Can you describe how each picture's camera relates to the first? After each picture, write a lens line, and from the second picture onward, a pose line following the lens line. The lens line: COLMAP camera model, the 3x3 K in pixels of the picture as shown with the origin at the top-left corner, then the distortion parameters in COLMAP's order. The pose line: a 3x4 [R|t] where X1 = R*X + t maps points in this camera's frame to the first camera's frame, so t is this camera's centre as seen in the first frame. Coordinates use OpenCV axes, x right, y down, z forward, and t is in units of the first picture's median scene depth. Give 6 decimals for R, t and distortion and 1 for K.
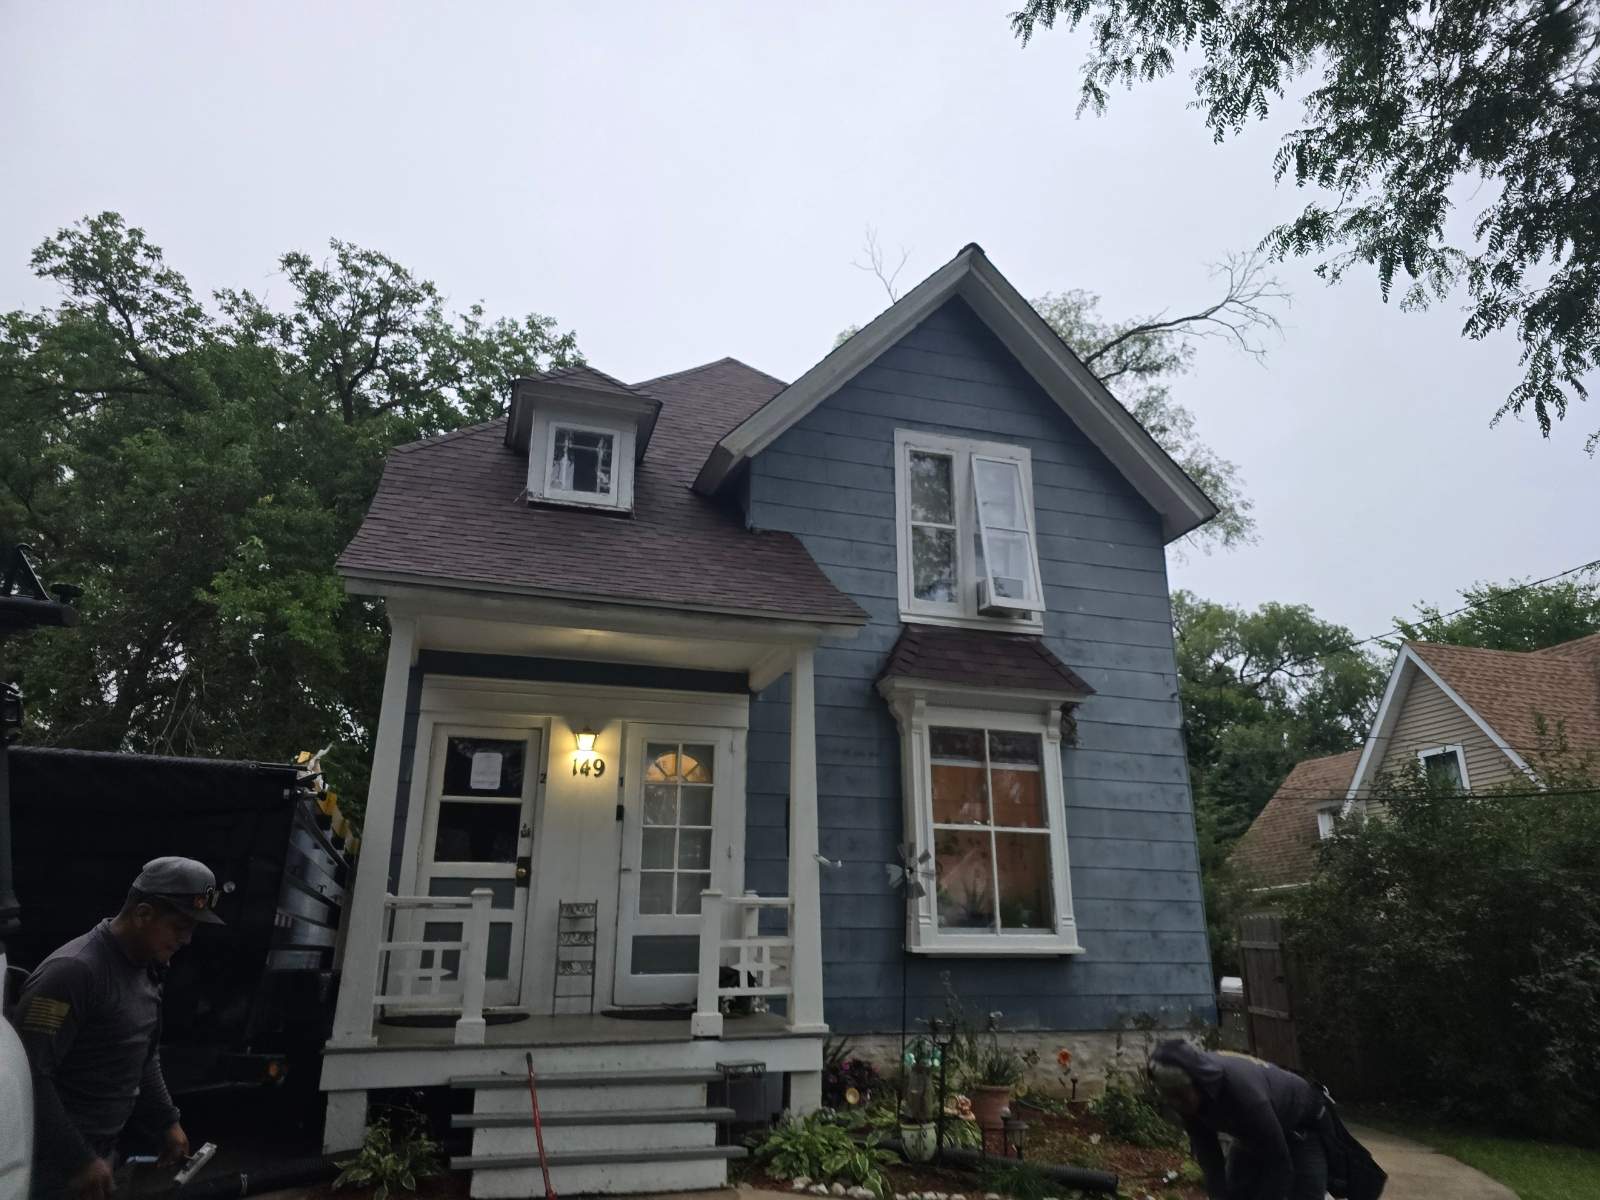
lens RADIAL K [[1057.8, 0, 800.0], [0, 1057.8, 600.0], [0, 0, 1]] dist [0.037228, -0.001549]
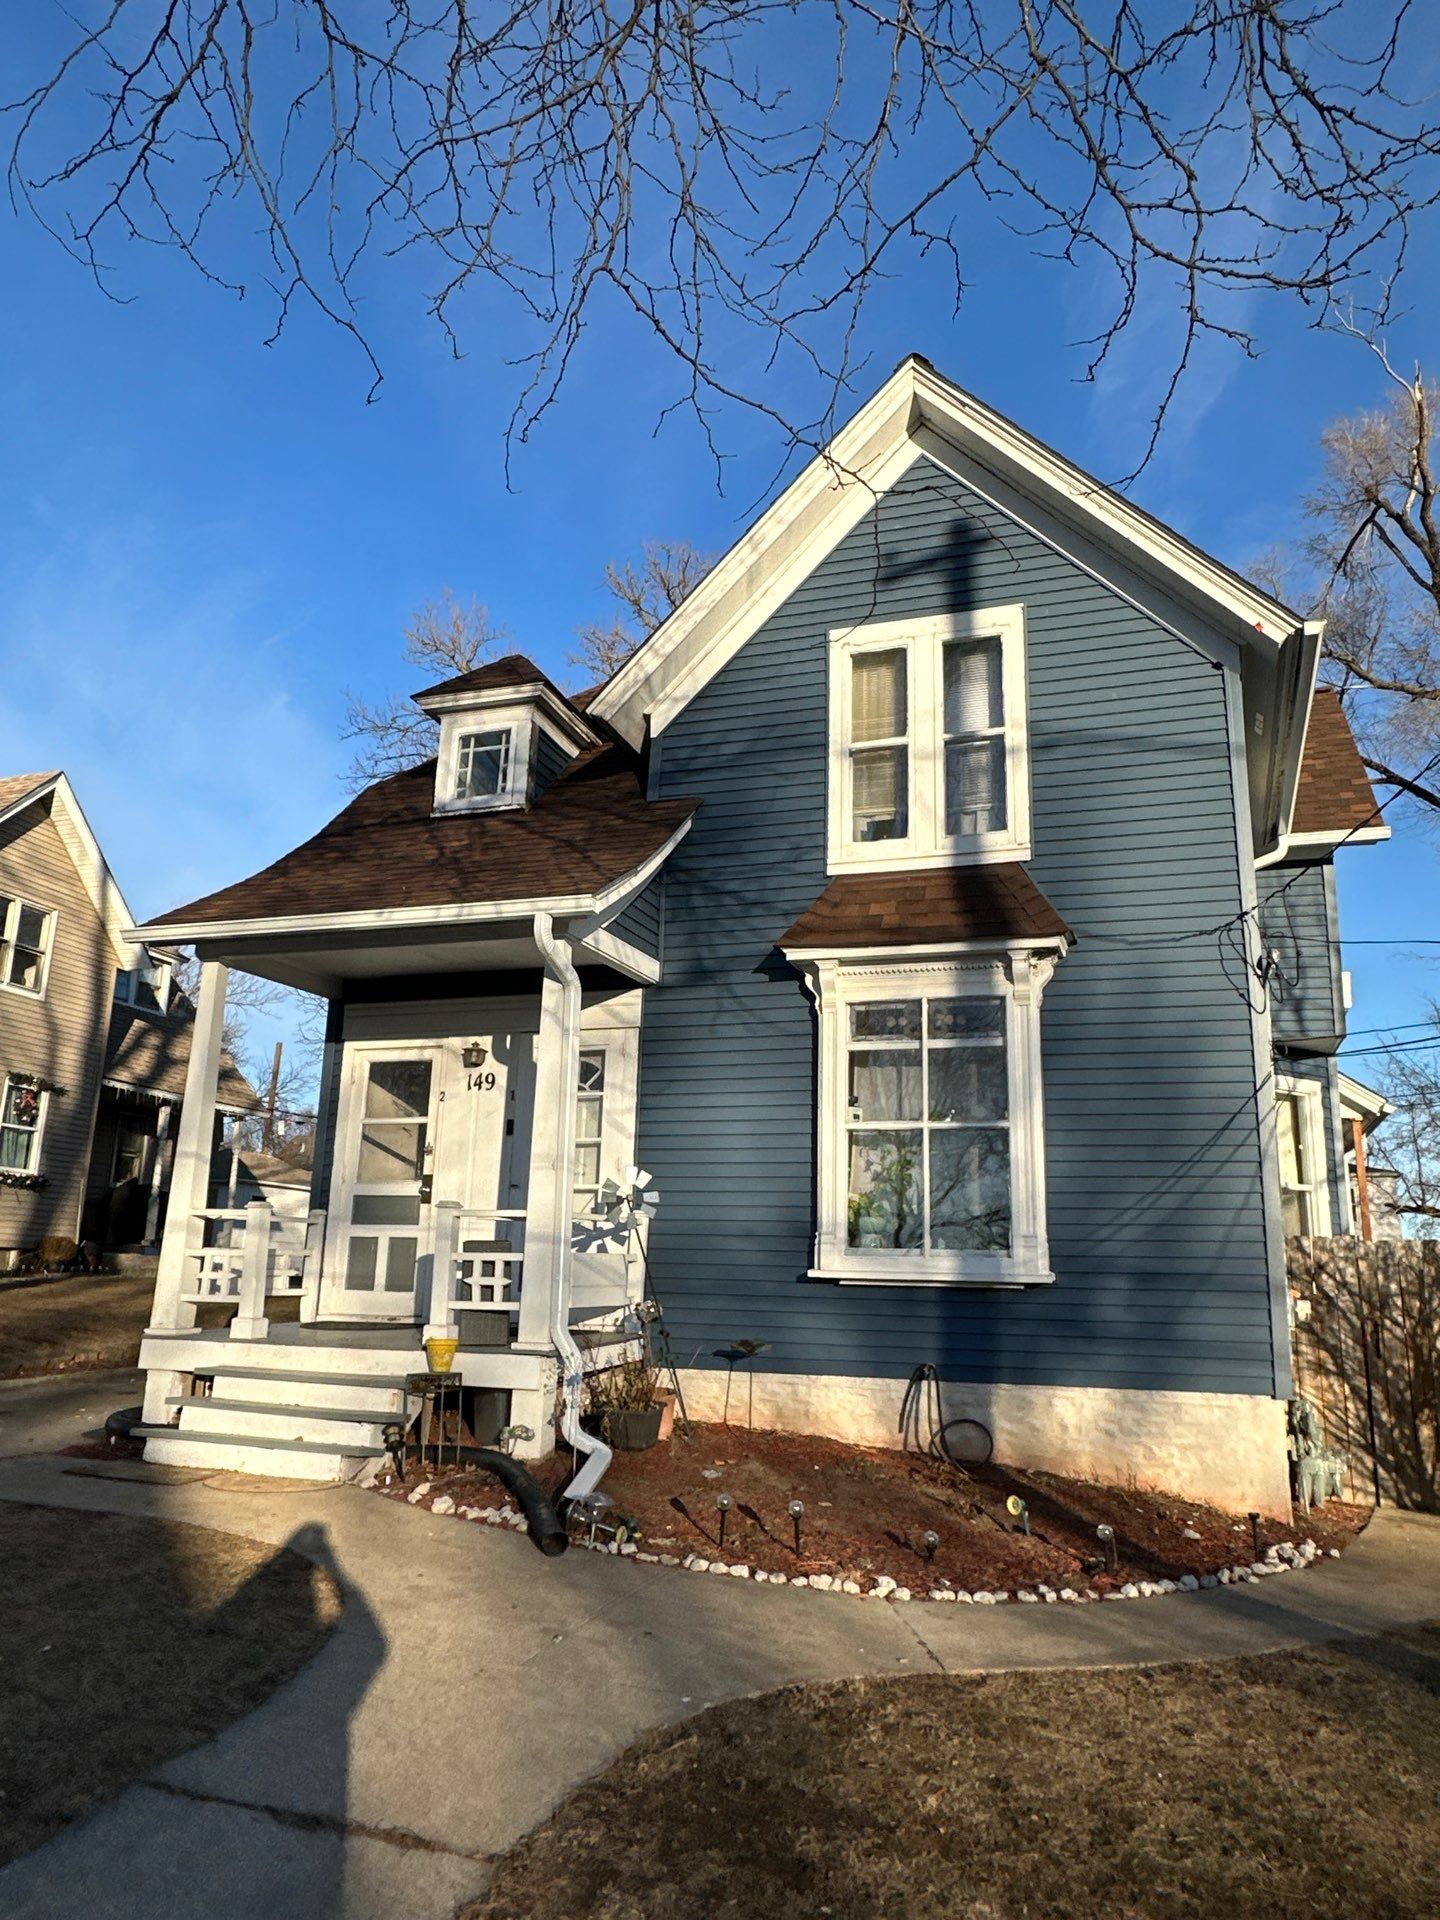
lens RADIAL K [[1304.8, 0, 720.0], [0, 1304.8, 960.0], [0, 0, 1]] dist [-0.000807, 0.001814]
pose [[0.806640, -0.120146, -0.578702, 0.631068], [0.159246, 0.987092, 0.017036, 0.057085], [0.569186, -0.105898, 0.815361, 0.150599]]
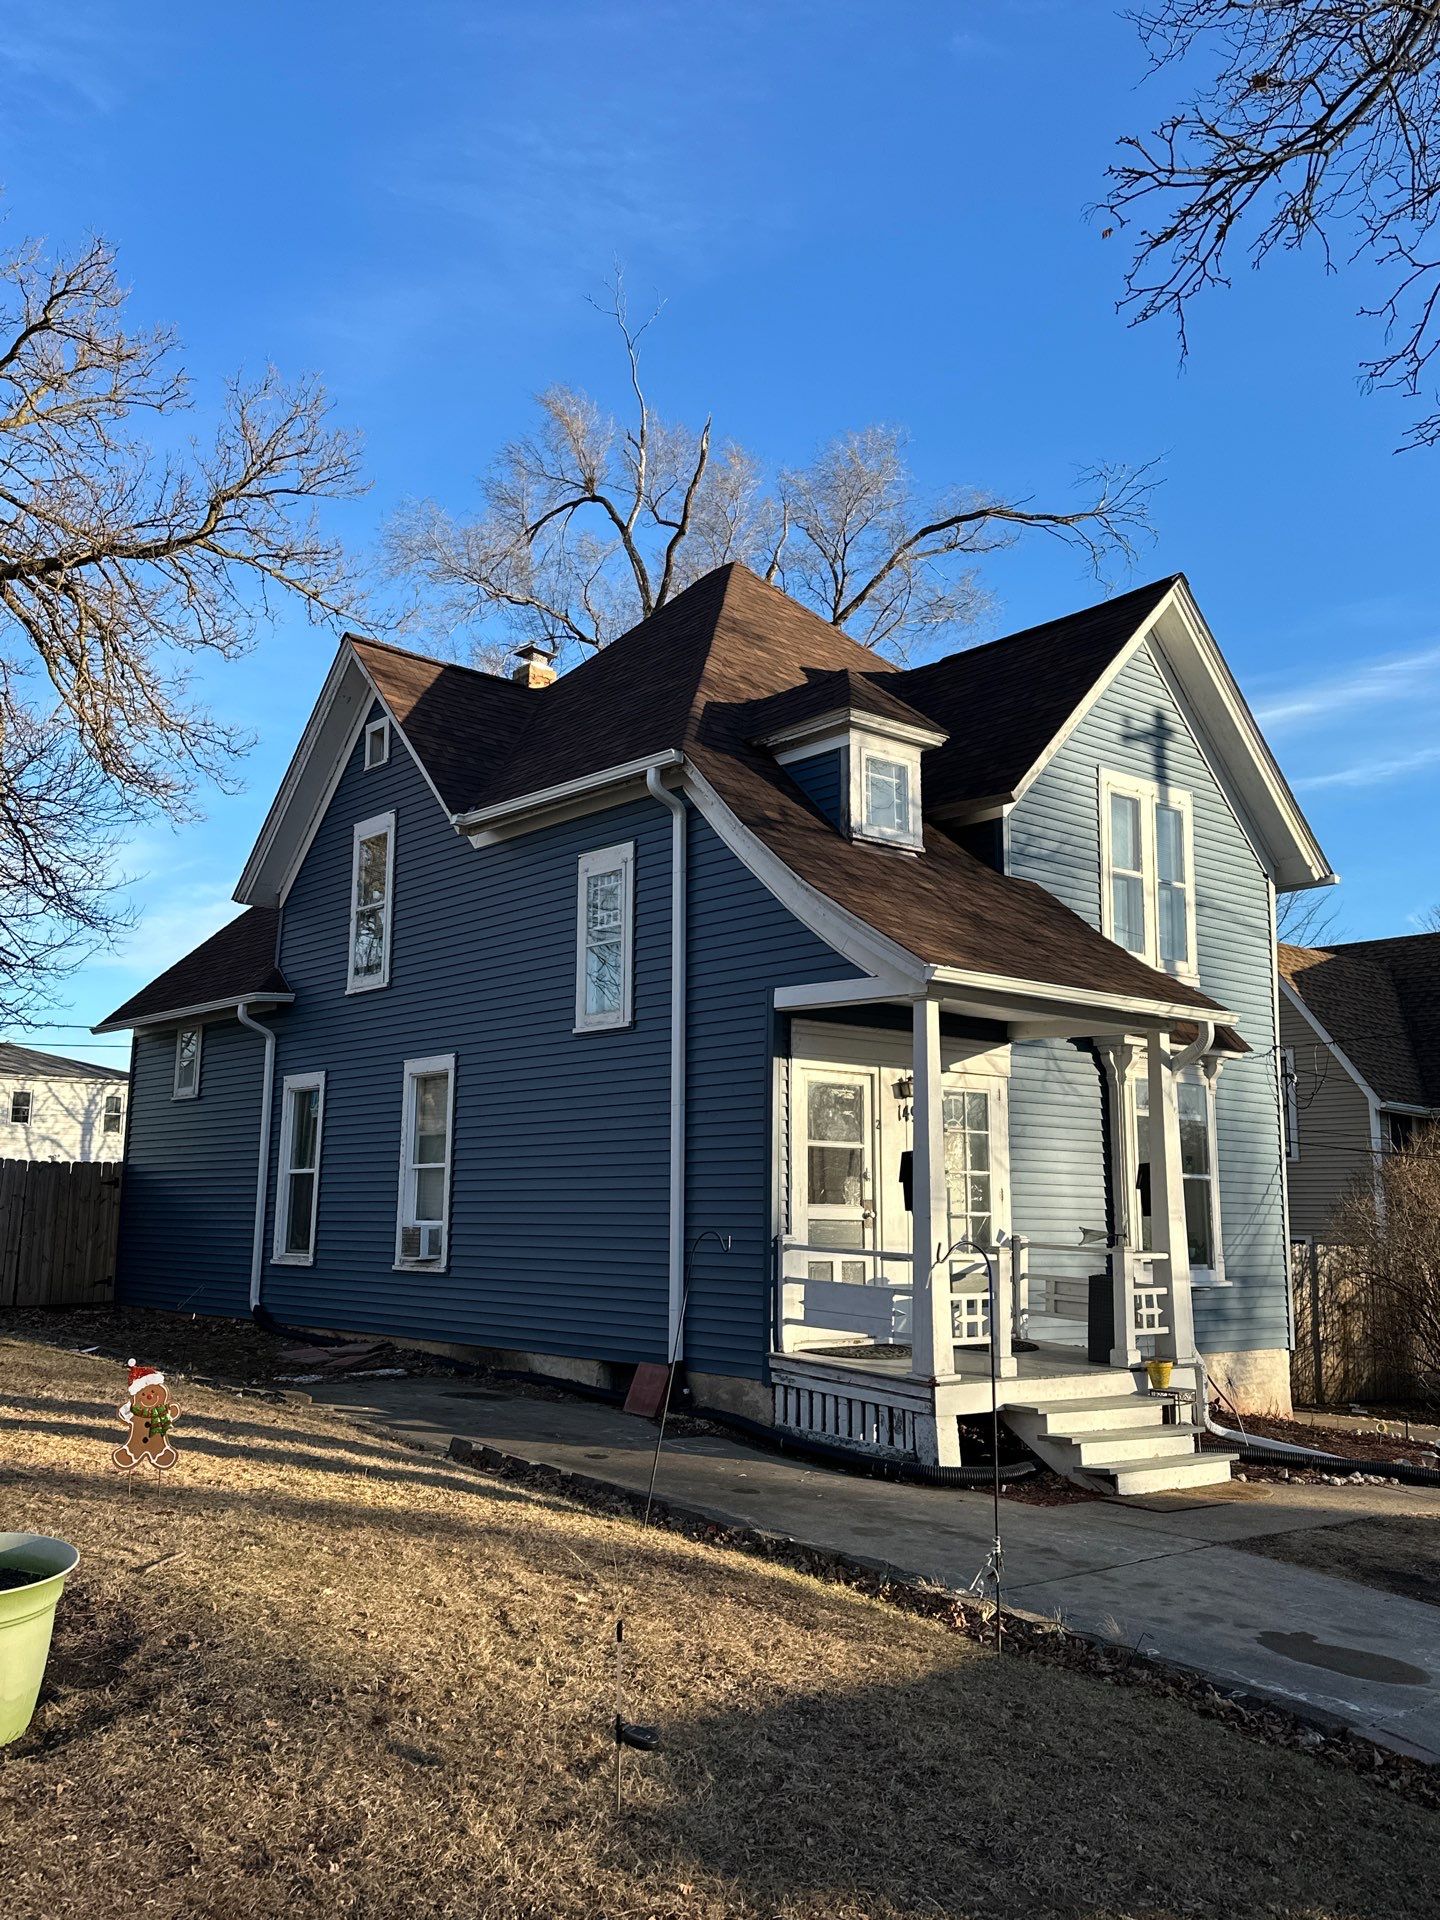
lens RADIAL K [[1565.3, 0, 720.0], [0, 1565.3, 960.0], [0, 0, 1]] dist [0.227031, -0.000558]
pose [[0.920986, 0.071768, 0.382929, -0.896199], [-0.133666, 0.981435, 0.137544, -0.162492], [-0.365949, -0.177861, 0.913481, -0.283421]]
